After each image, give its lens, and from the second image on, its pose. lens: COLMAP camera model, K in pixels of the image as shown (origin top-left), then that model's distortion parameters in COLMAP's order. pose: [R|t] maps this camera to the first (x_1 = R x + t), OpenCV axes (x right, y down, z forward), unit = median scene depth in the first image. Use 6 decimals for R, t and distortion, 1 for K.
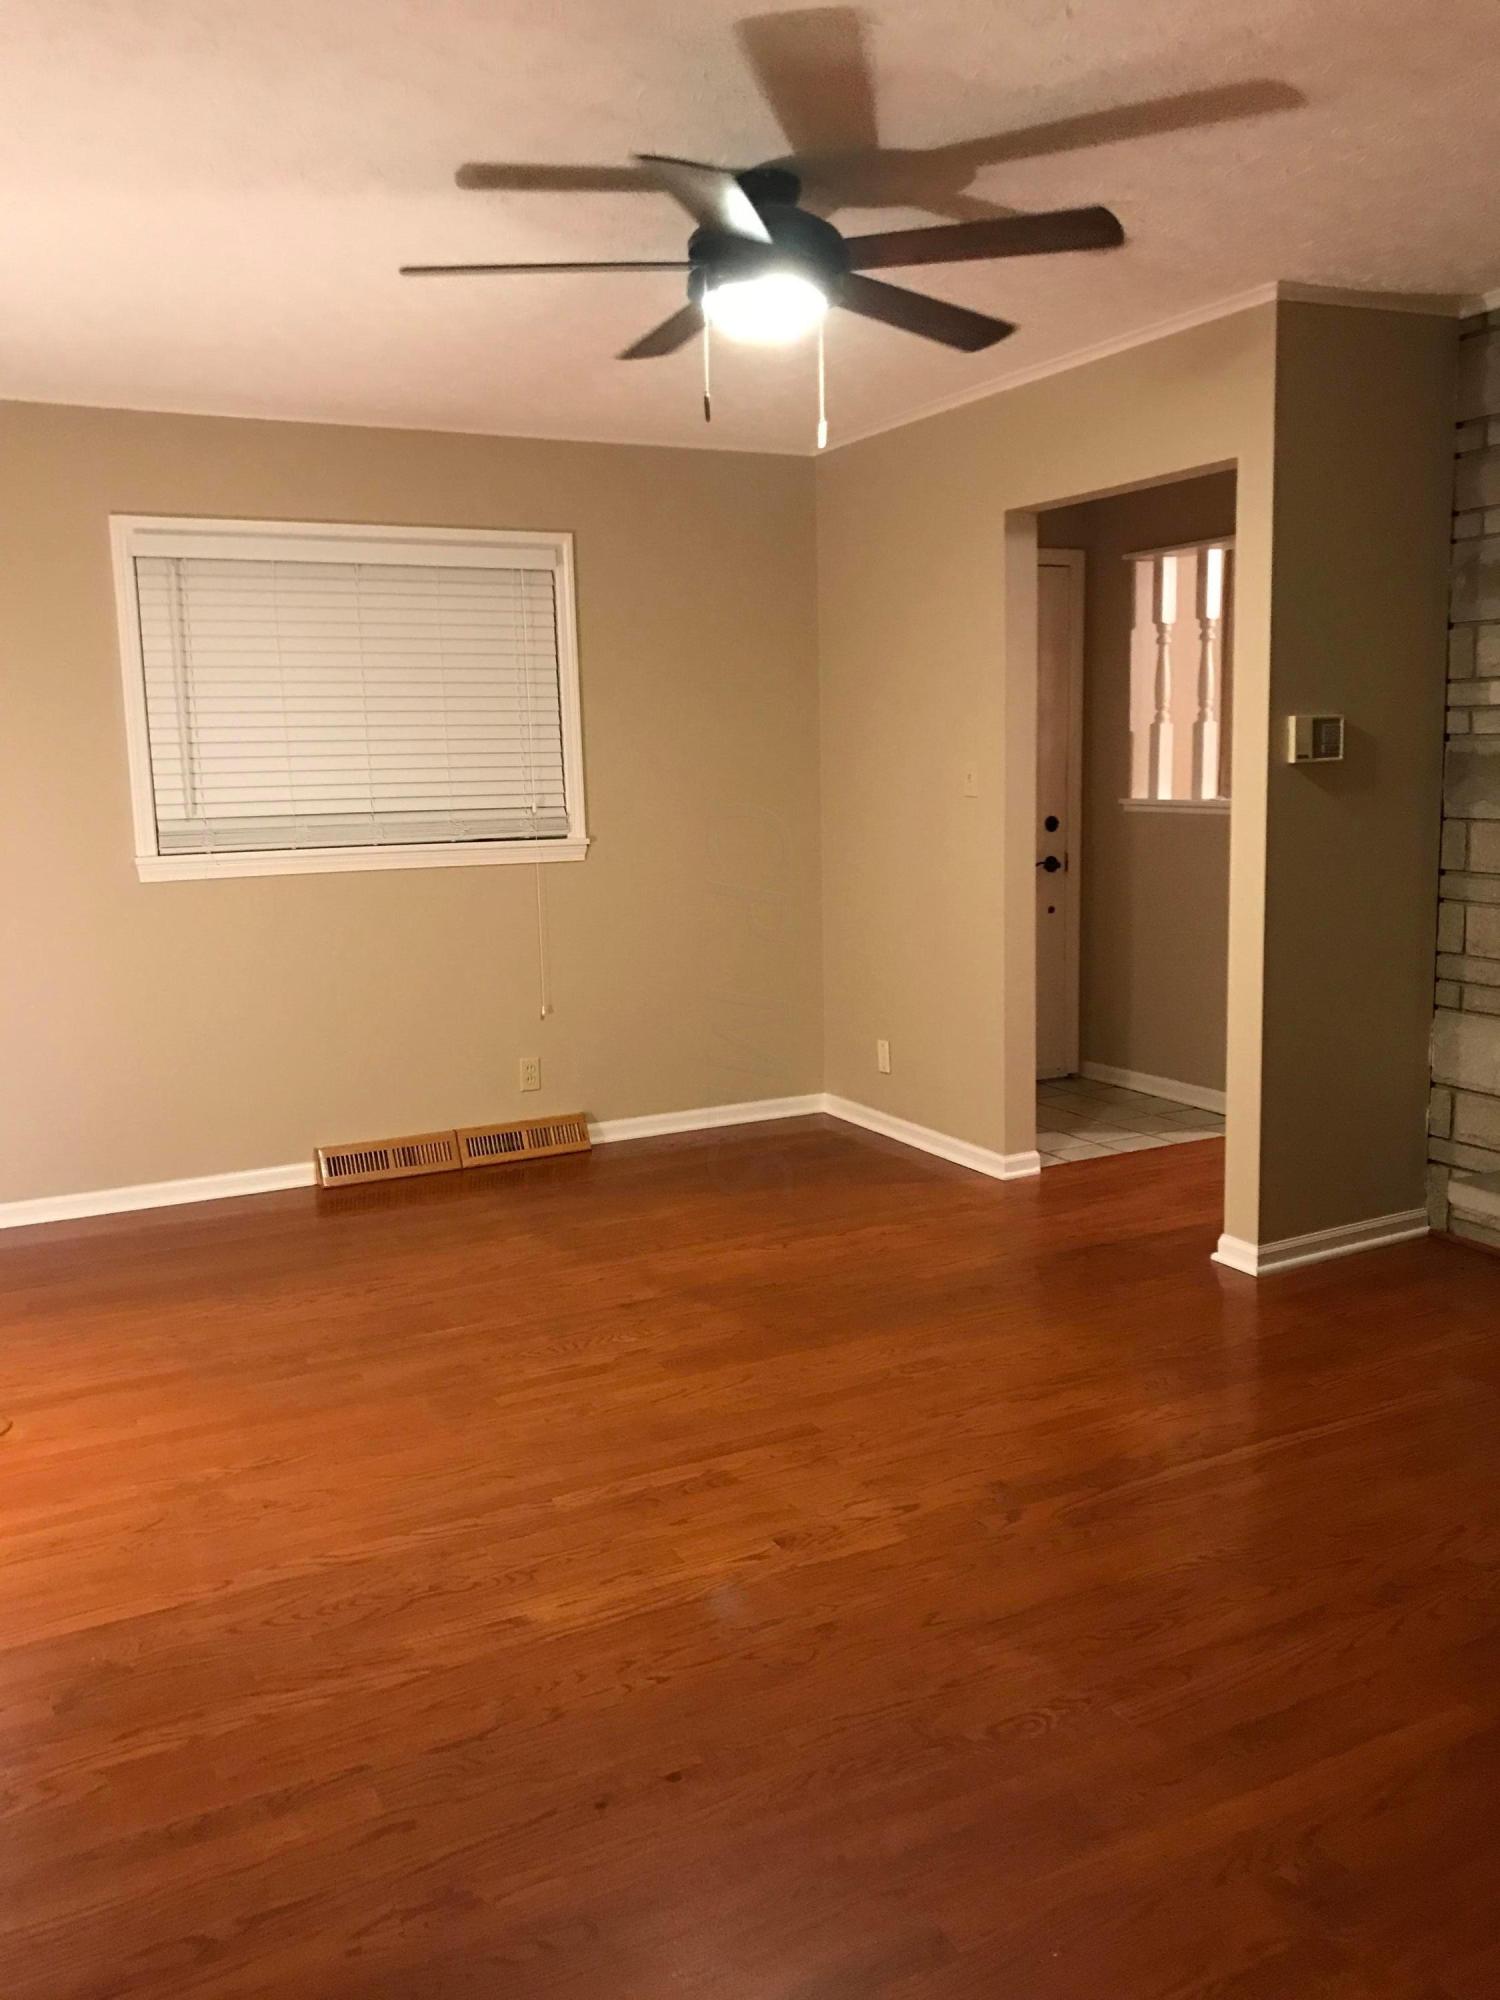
lens RADIAL K [[1633.6, 0, 737.3], [0, 1633.6, 994.6], [0, 0, 1]] dist [0.033154, -0.029935]
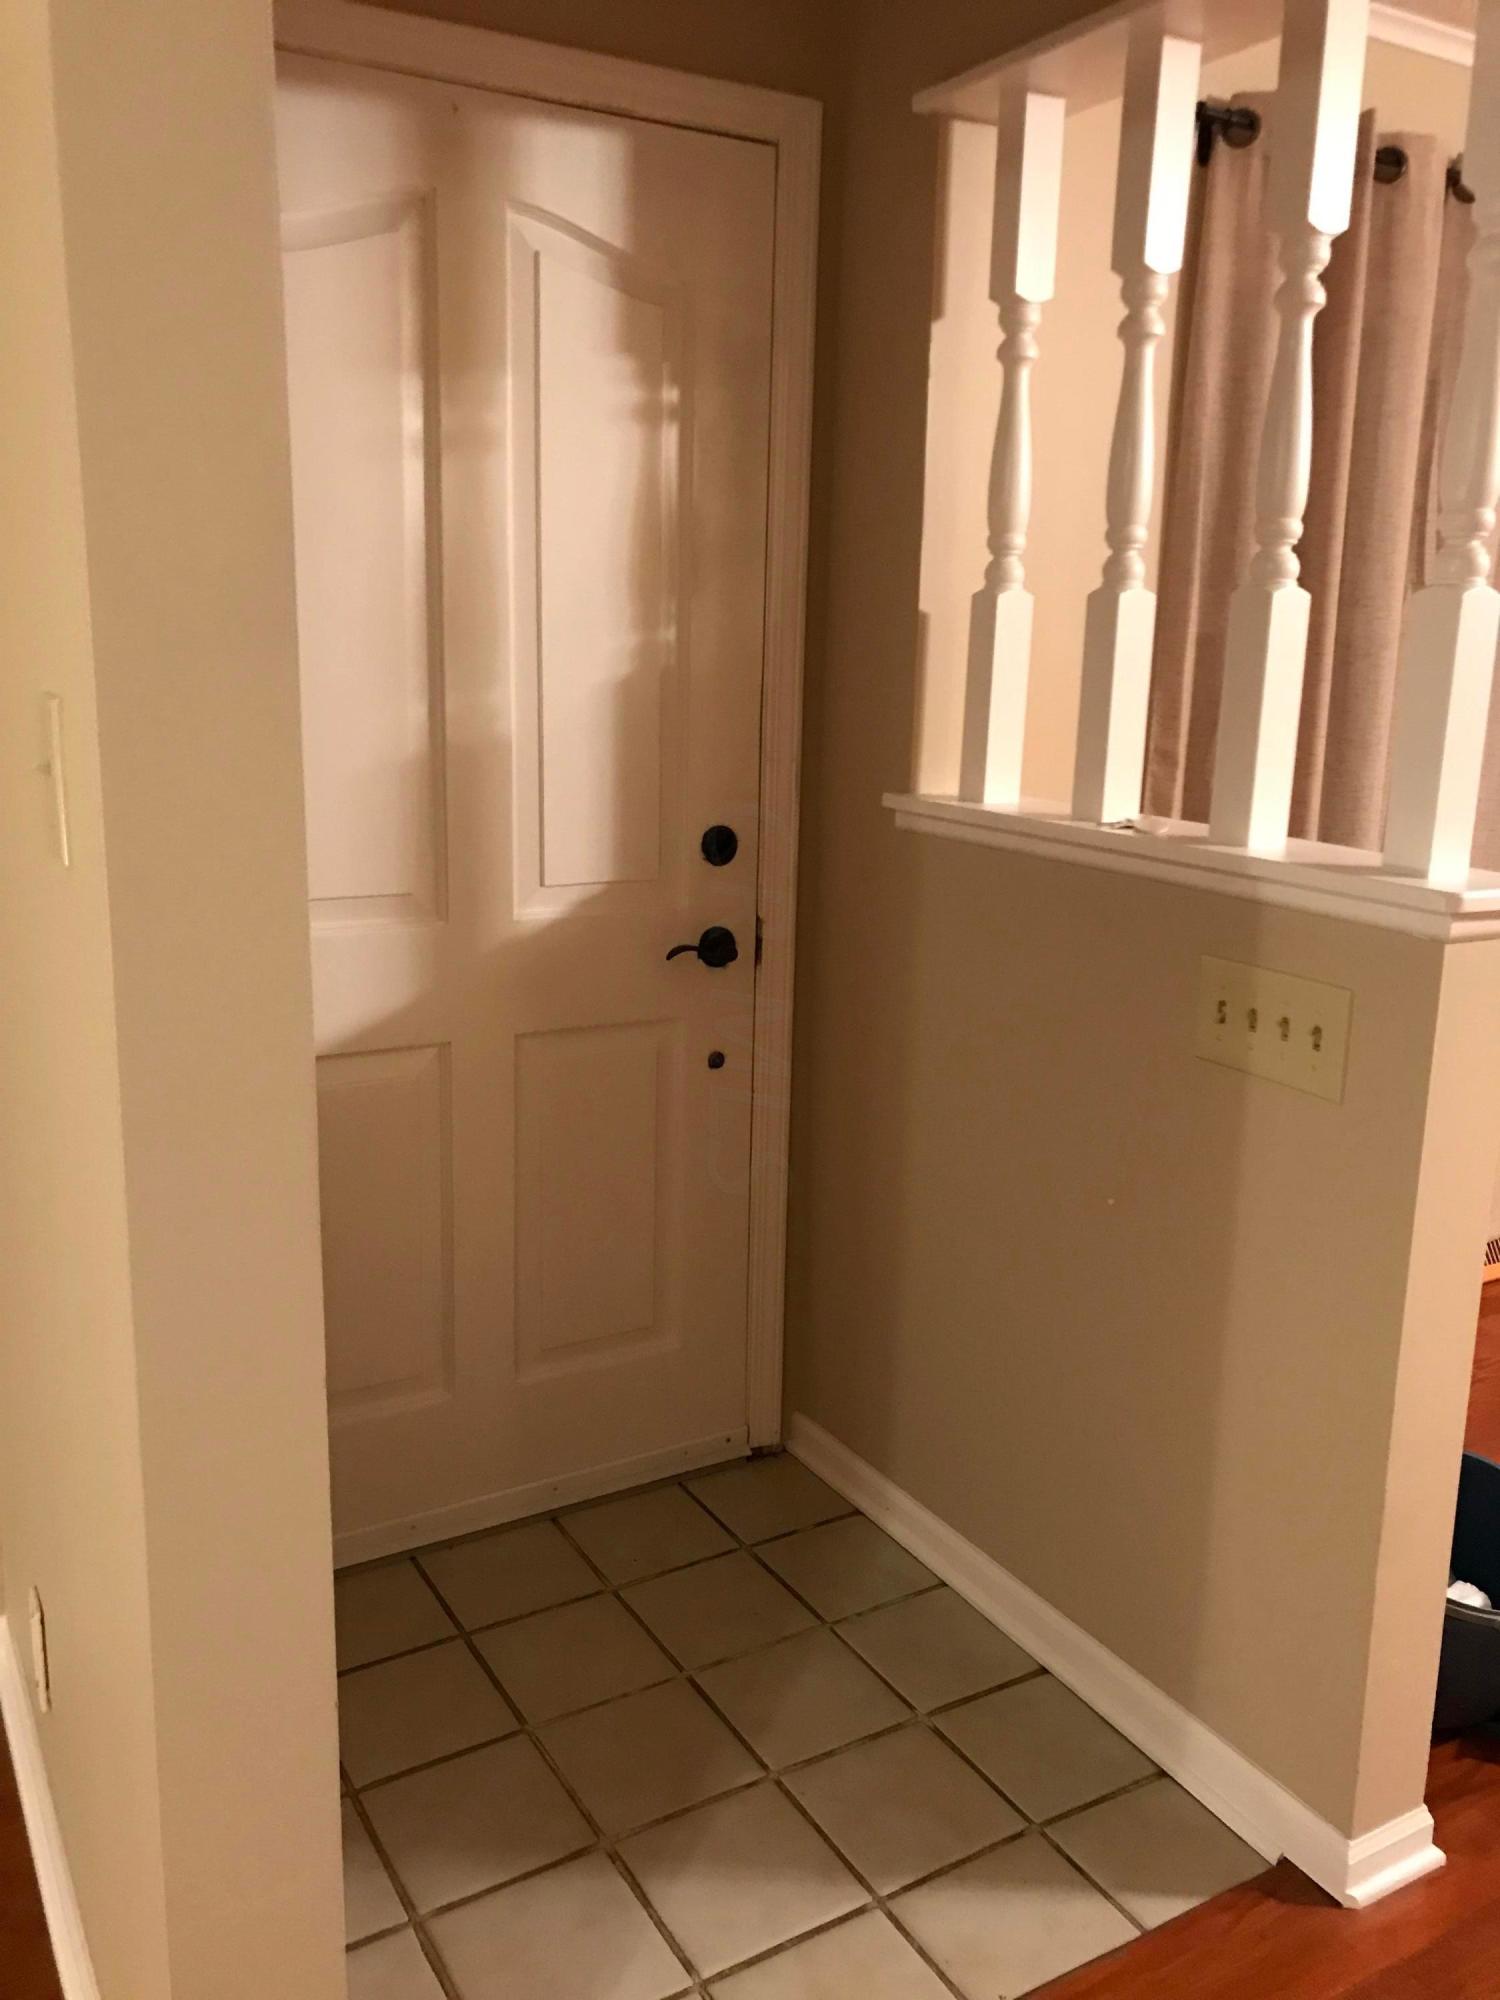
lens RADIAL K [[1633.6, 0, 755.4], [0, 1633.6, 1002.5], [0, 0, 1]] dist [0.033154, -0.029935]
pose [[0.996385, 0.026577, 0.080683, 0.178296], [-0.032272, 0.997017, 0.070117, -0.099018], [-0.078579, -0.072468, 0.994270, 0.640470]]
